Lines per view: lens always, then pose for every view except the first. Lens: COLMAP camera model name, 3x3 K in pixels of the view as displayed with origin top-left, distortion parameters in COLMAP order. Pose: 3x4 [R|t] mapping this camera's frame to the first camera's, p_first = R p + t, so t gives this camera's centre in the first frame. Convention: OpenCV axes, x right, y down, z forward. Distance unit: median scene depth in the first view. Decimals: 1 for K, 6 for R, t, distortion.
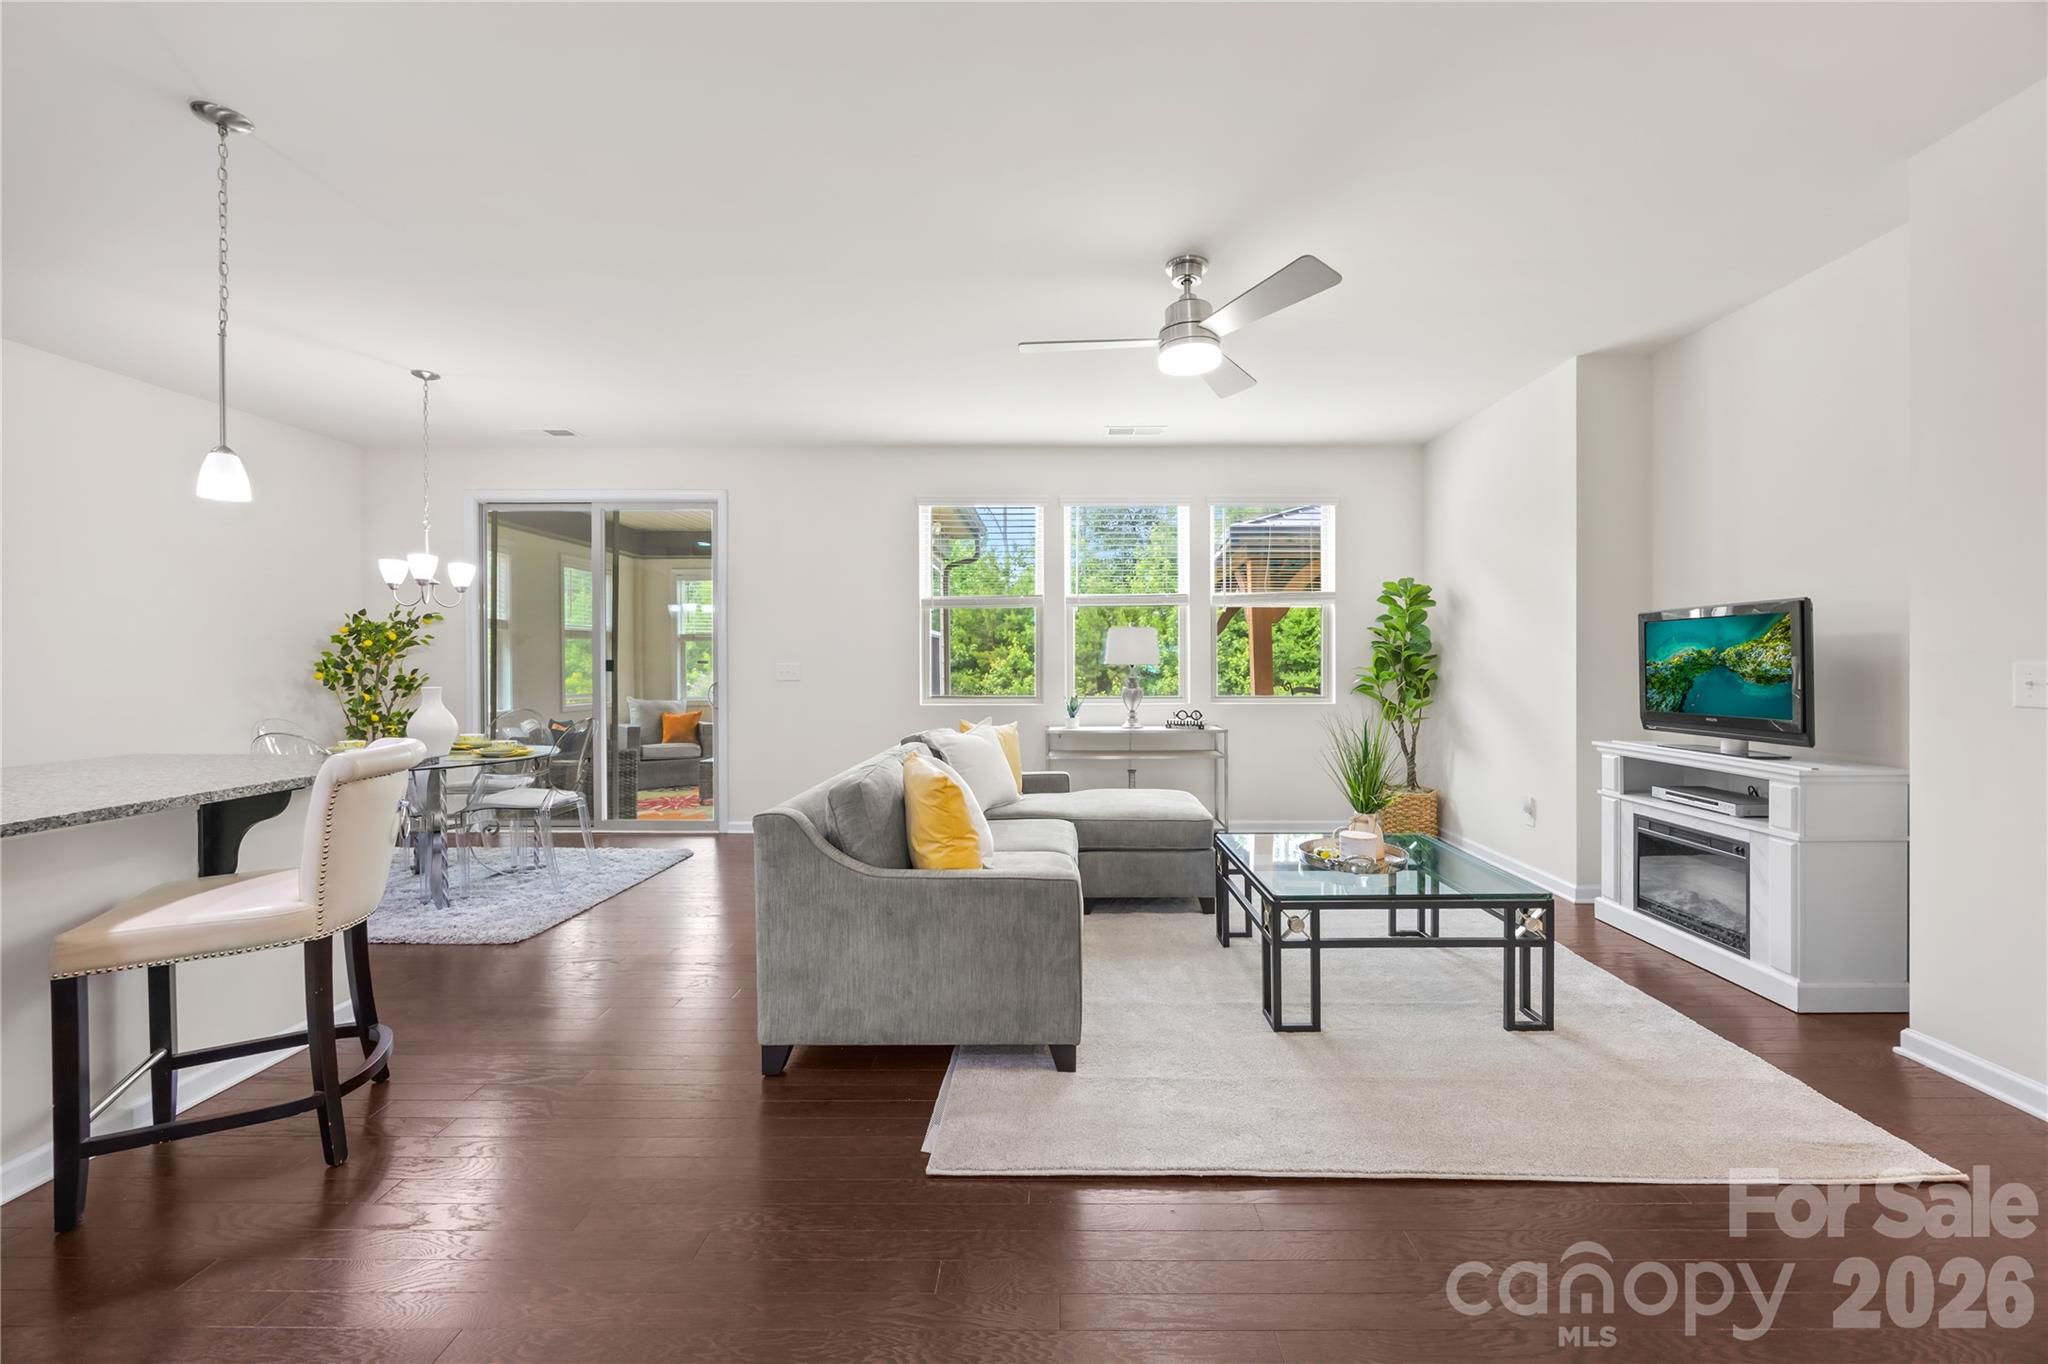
lens RADIAL K [[795.2, 0, 1053.4], [0, 795.2, 668.0], [0, 0, 1]] dist [-0.007675, 0.001464]
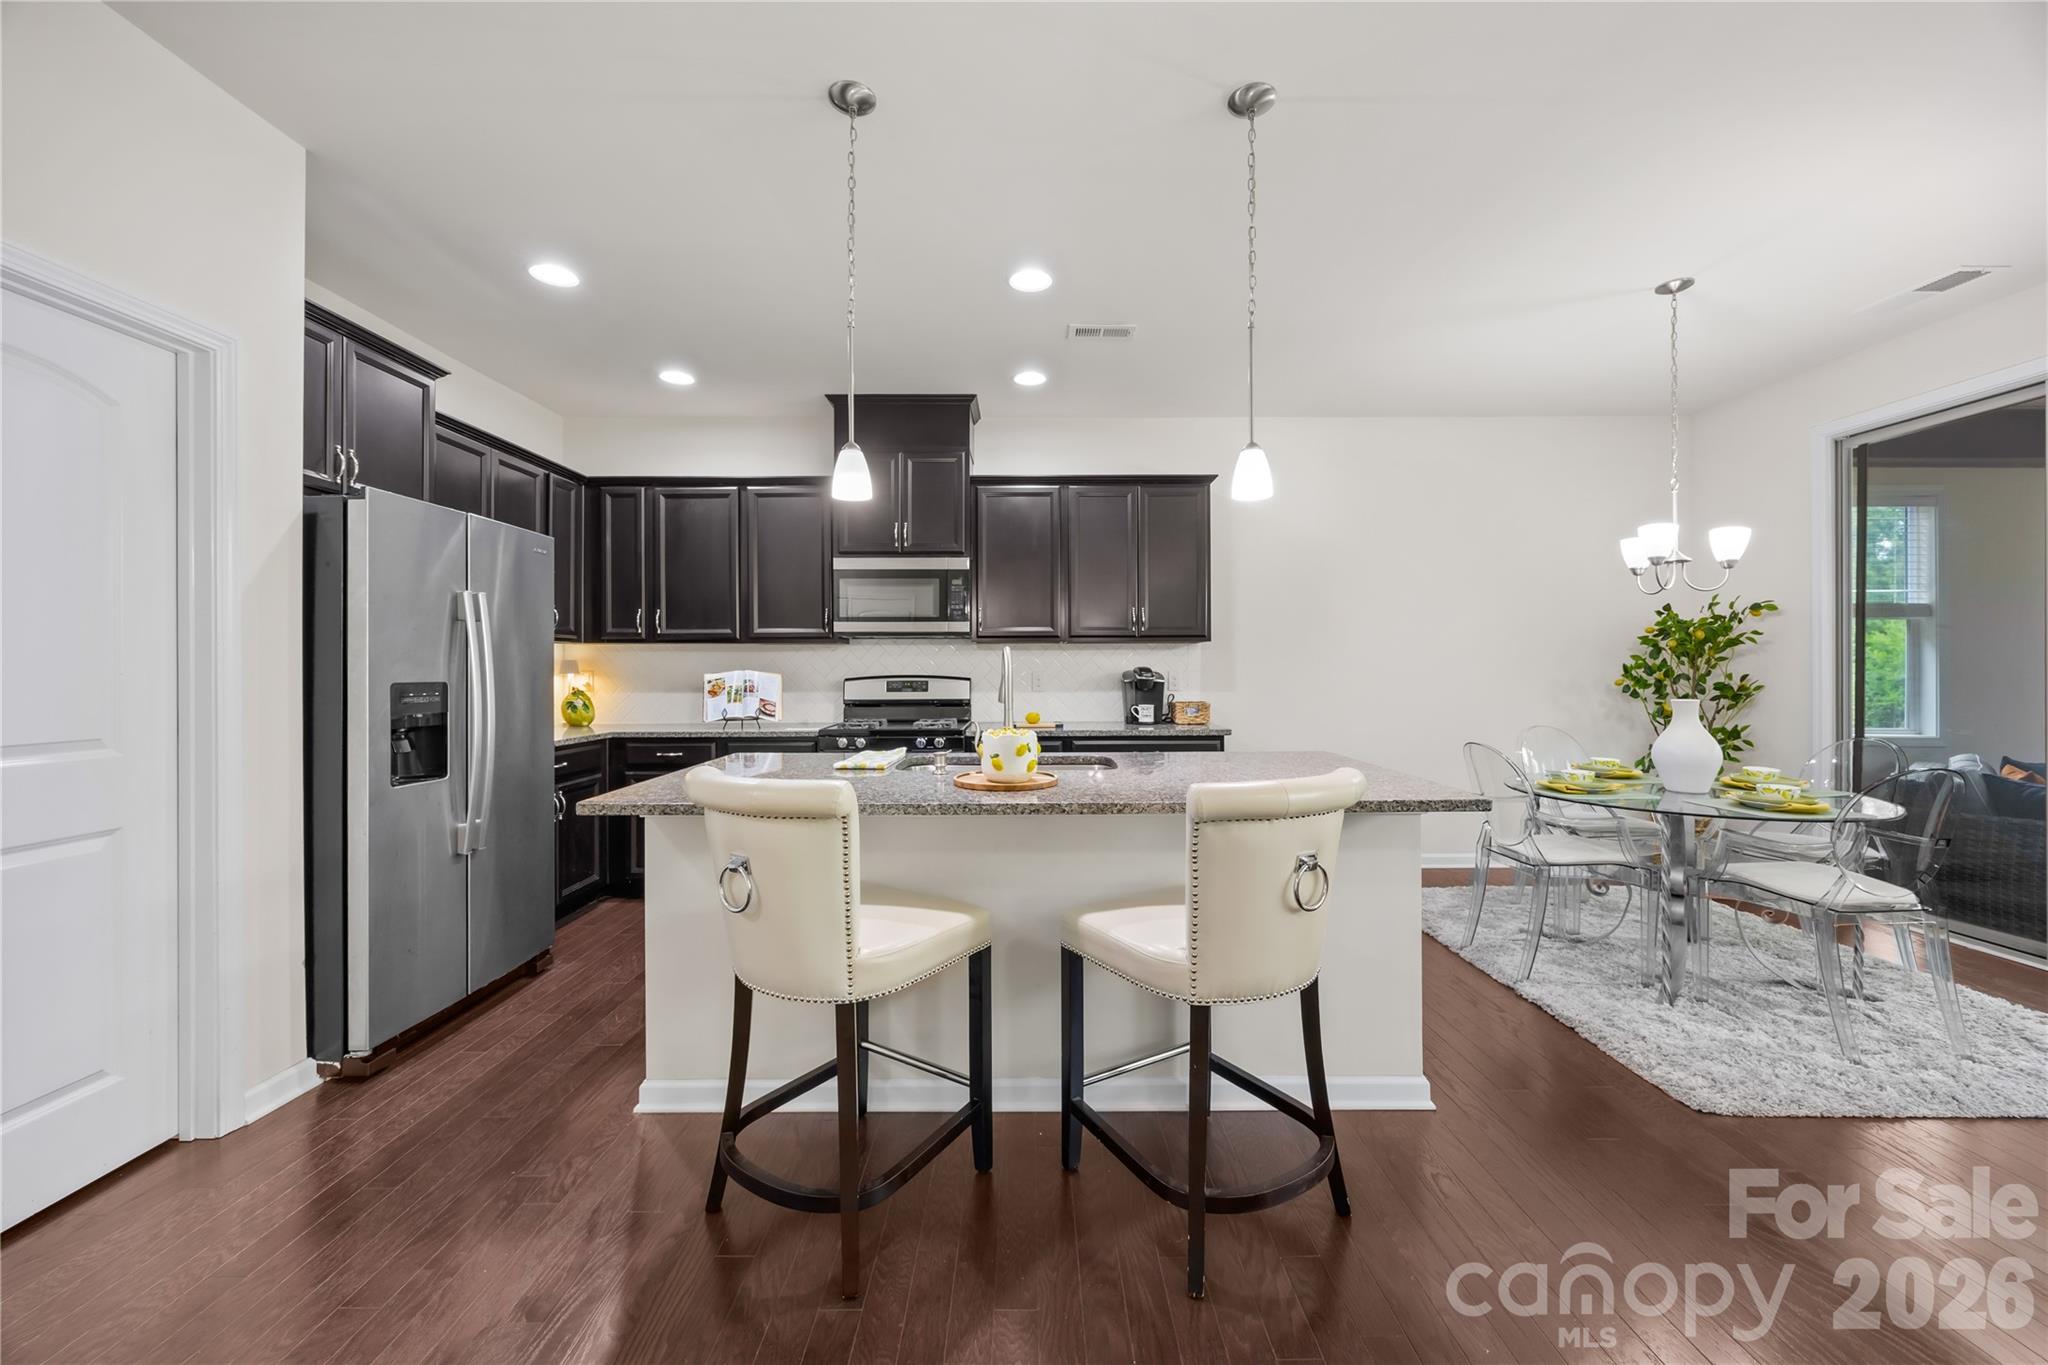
lens RADIAL K [[782.8, 0, 1027.0], [0, 782.8, 670.9], [0, 0, 1]] dist [-0.004607, 0.000698]
pose [[0.011806, 0.002677, -0.999927, -0.043354], [-0.003749, 0.999990, 0.002632, -0.001959], [0.999923, 0.003718, 0.011816, 0.299757]]
